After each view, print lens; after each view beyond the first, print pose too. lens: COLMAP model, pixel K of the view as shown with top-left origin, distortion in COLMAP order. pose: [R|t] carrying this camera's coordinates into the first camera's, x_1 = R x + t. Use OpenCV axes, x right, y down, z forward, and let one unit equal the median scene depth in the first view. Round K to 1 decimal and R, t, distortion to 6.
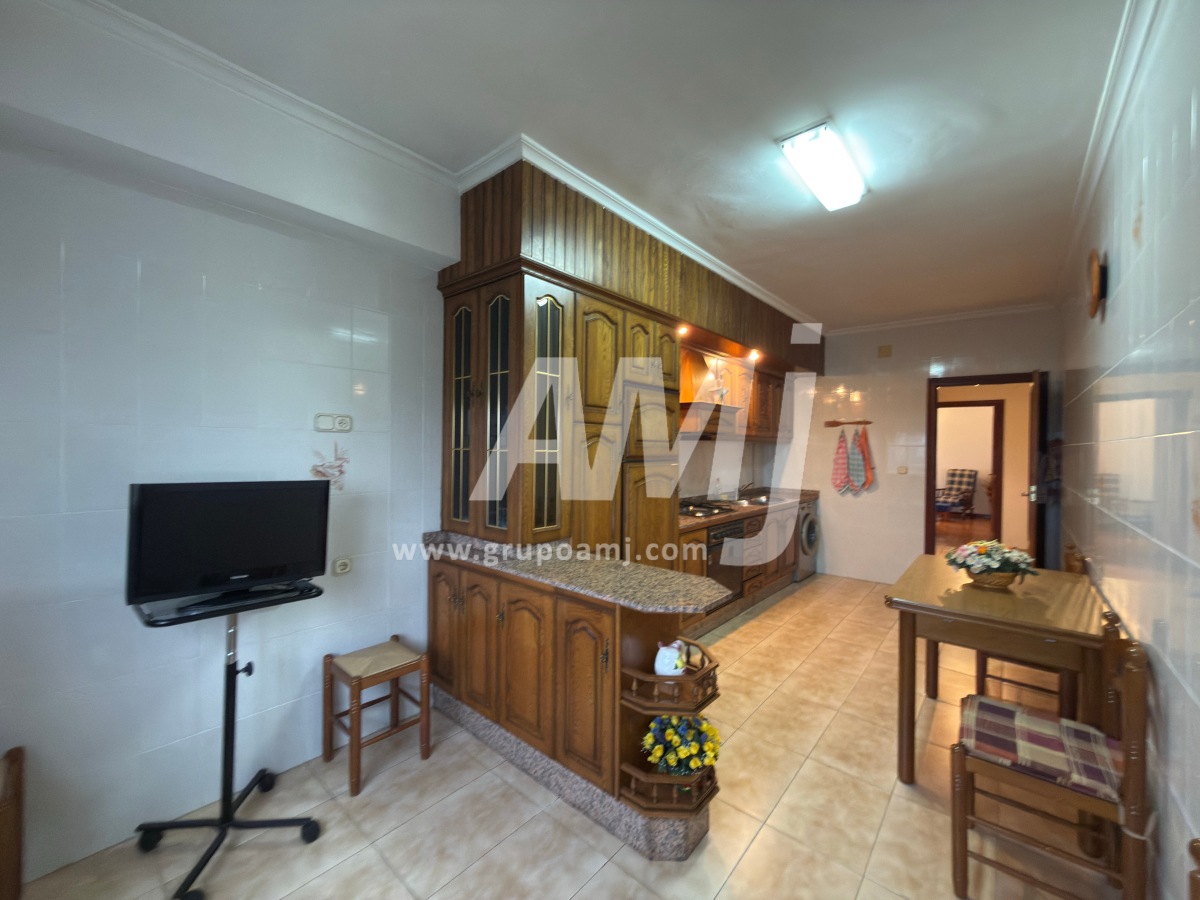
lens RADIAL K [[476.0, 0, 600.0], [0, 476.0, 450.0], [0, 0, 1]] dist [0.000274, -0.000086]
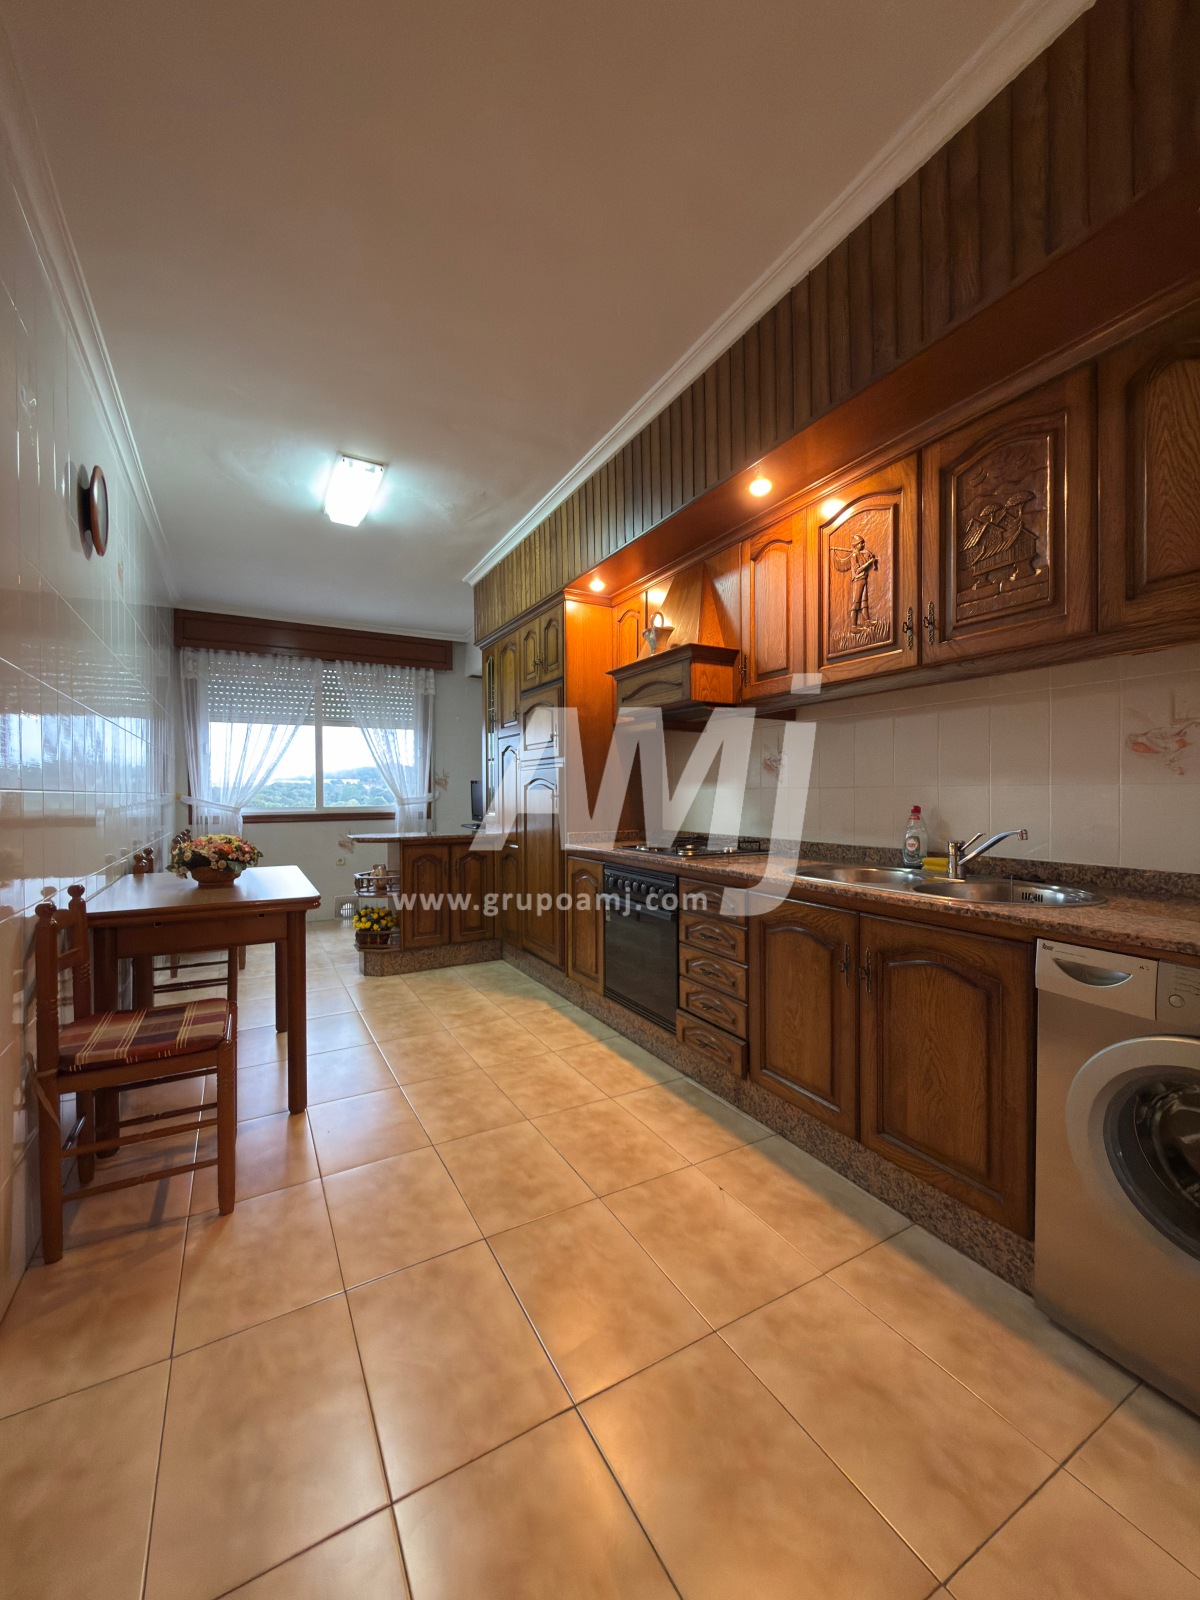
lens RADIAL K [[634.7, 0, 600.0], [0, 634.7, 800.0], [0, 0, 1]] dist [0.000274, -0.000086]
pose [[-0.336240, 0.001612, -0.941775, 1.032378], [-0.006496, 0.999971, 0.004031, 0.071826], [0.941754, 0.007473, -0.336219, 1.261793]]
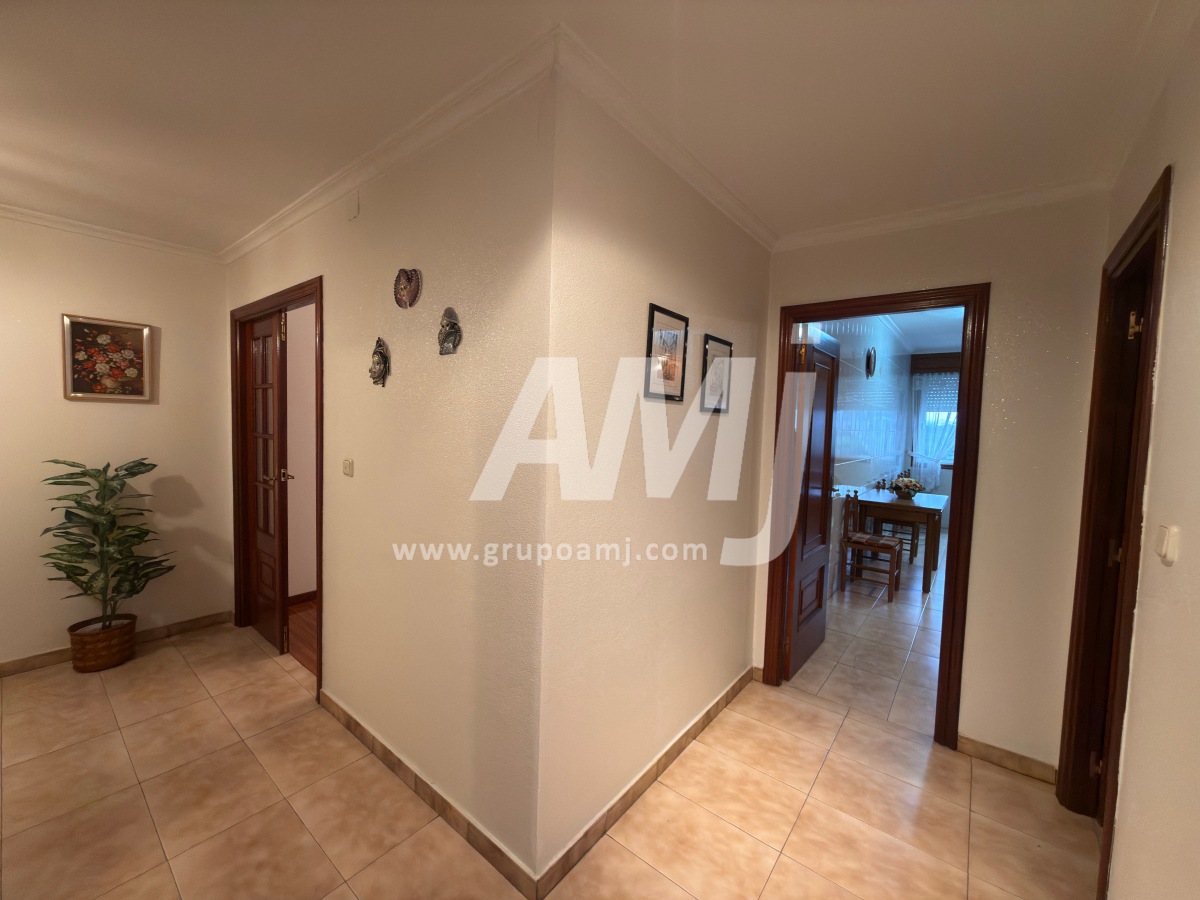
lens RADIAL K [[476.0, 0, 600.0], [0, 476.0, 450.0], [0, 0, 1]] dist [0.000274, -0.000086]
pose [[-0.998664, -0.037012, -0.036054, 1.403819], [-0.039389, 0.996935, 0.067600, -0.016006], [0.033441, 0.068929, -0.997061, 1.893439]]
